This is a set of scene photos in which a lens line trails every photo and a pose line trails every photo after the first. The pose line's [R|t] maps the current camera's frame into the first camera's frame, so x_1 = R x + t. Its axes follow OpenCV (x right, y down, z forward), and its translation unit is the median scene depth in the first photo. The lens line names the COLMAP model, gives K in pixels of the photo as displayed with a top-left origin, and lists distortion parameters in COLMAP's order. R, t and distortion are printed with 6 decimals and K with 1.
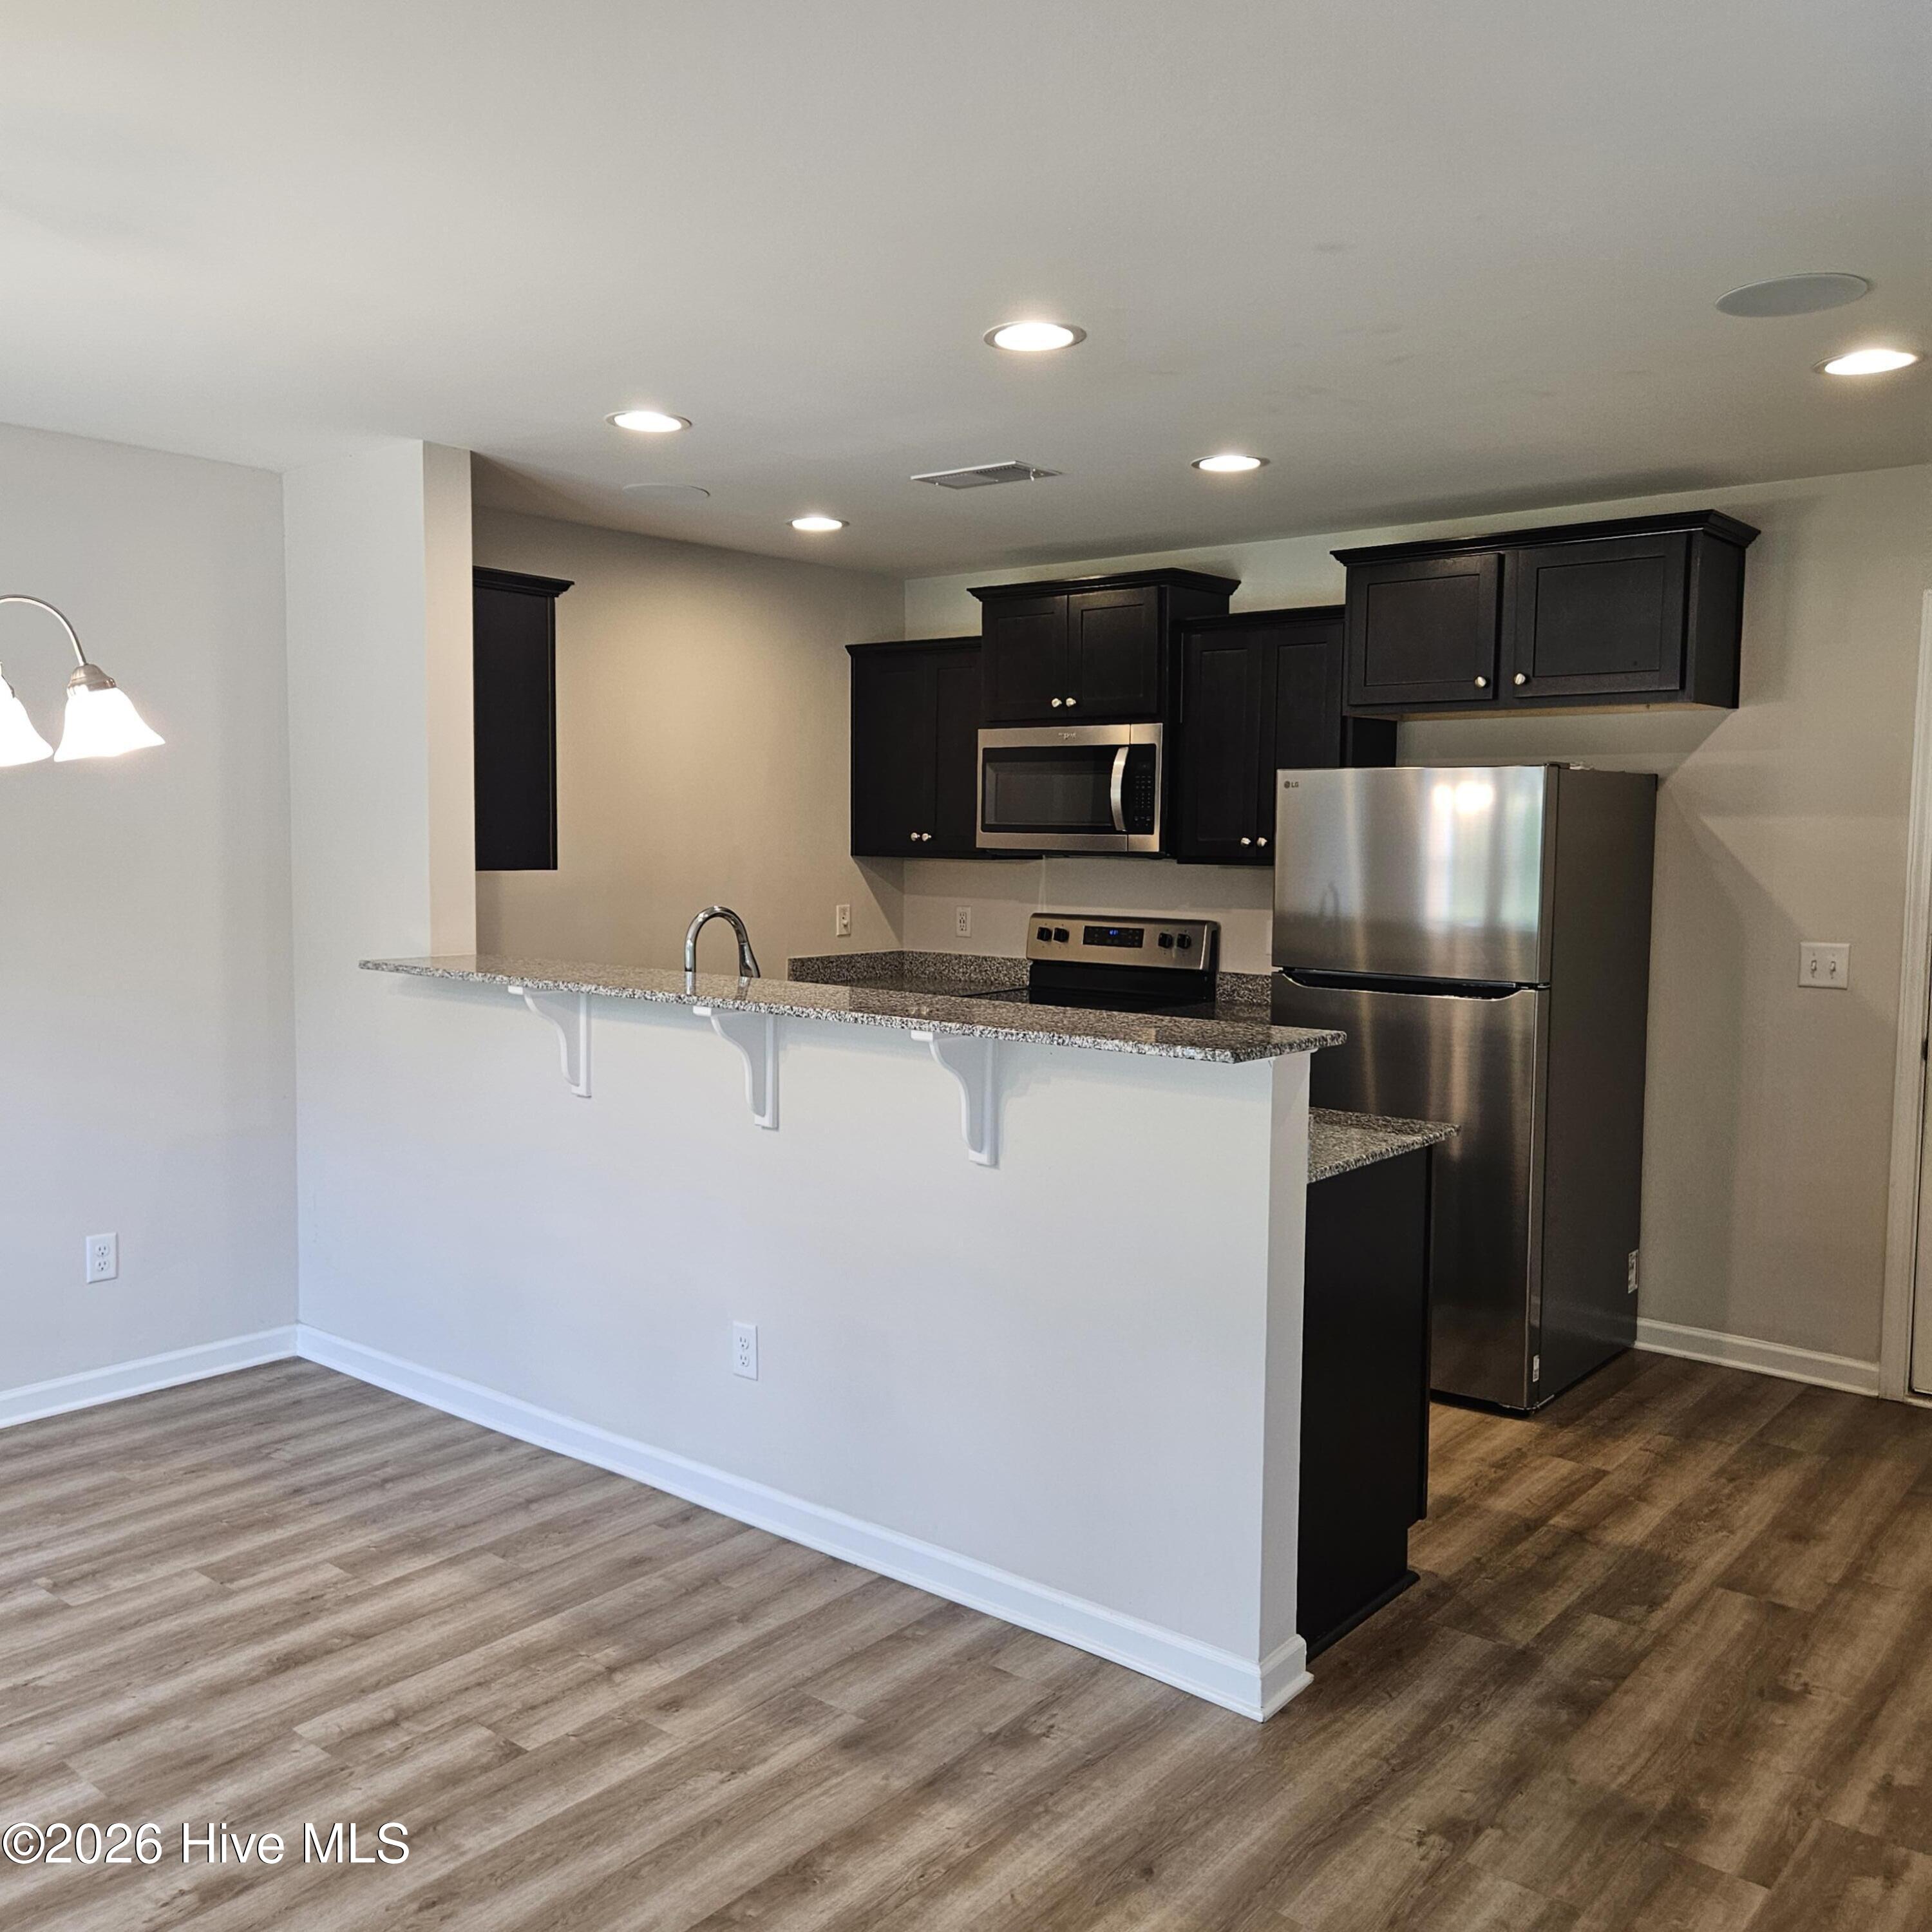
lens RADIAL K [[1726.2, 0, 965.3], [0, 1726.2, 965.0], [0, 0, 1]] dist [0.072550, -0.050215]
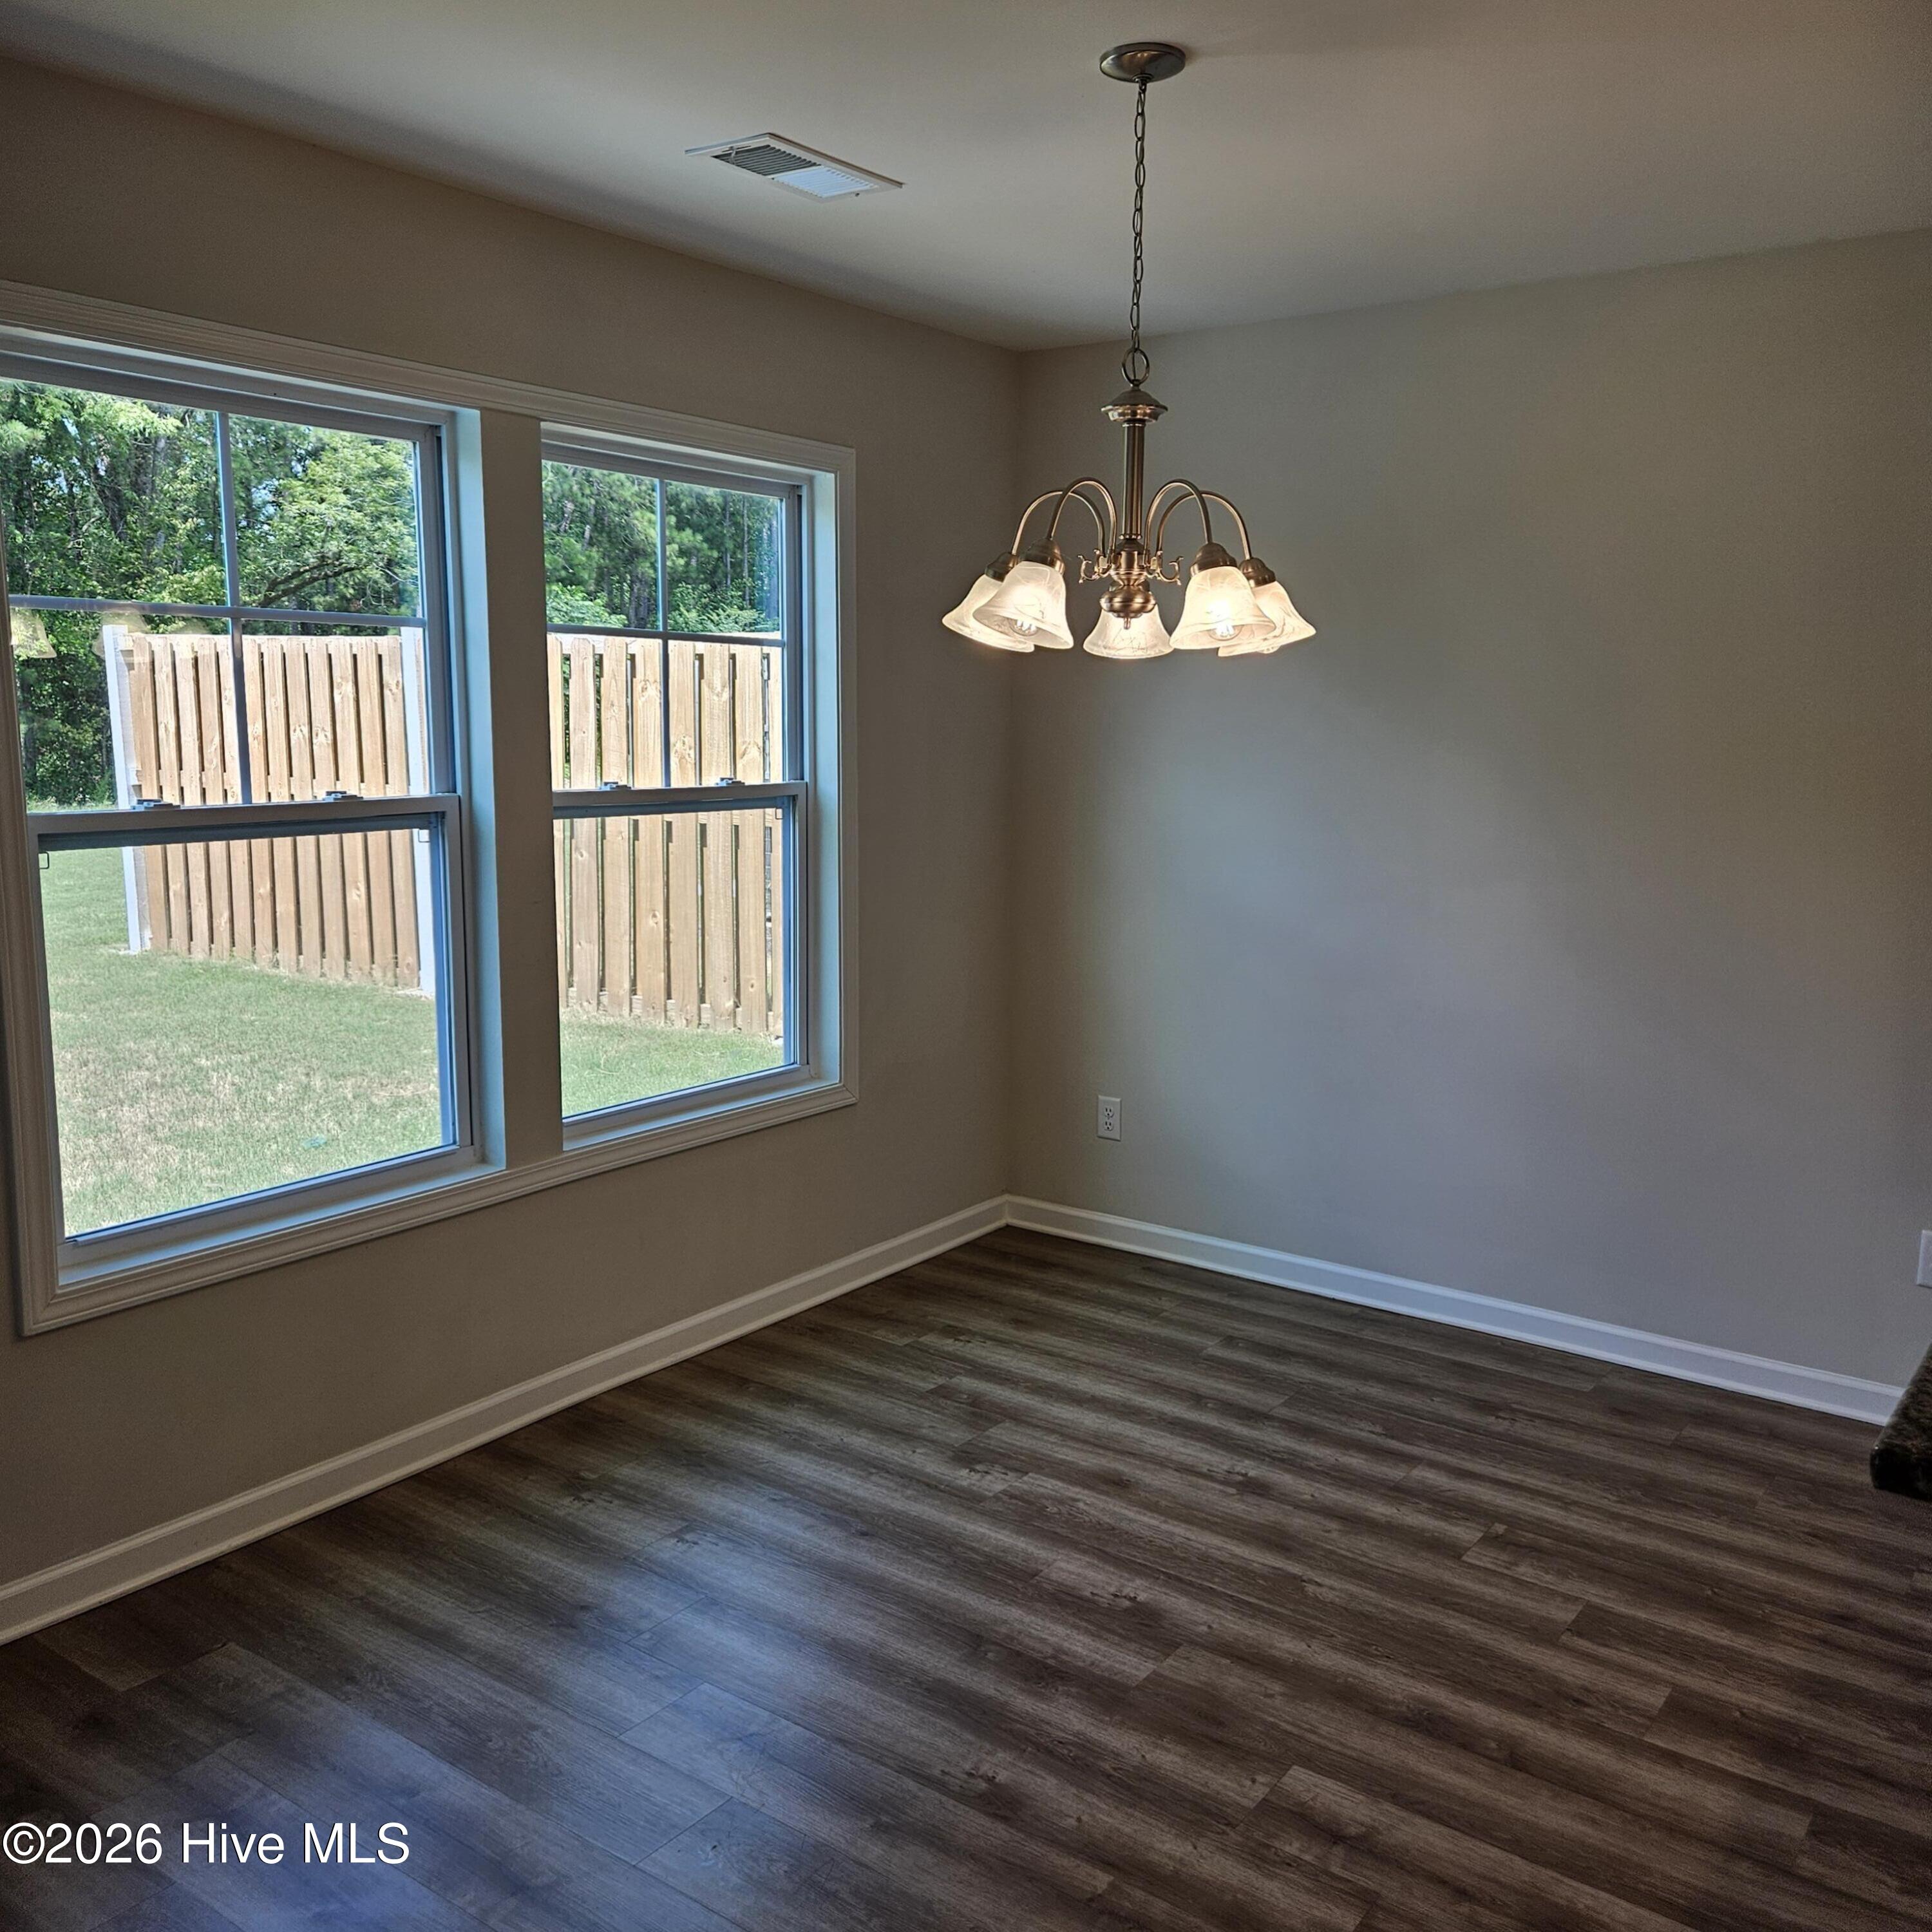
lens RADIAL K [[1726.2, 0, 959.1], [0, 1726.2, 954.5], [0, 0, 1]] dist [0.072550, -0.050215]
pose [[0.058739, 0.134352, -0.989191, 0.340934], [-0.091871, 0.987425, 0.128656, -0.045754], [0.994037, 0.083321, 0.070343, 0.624919]]
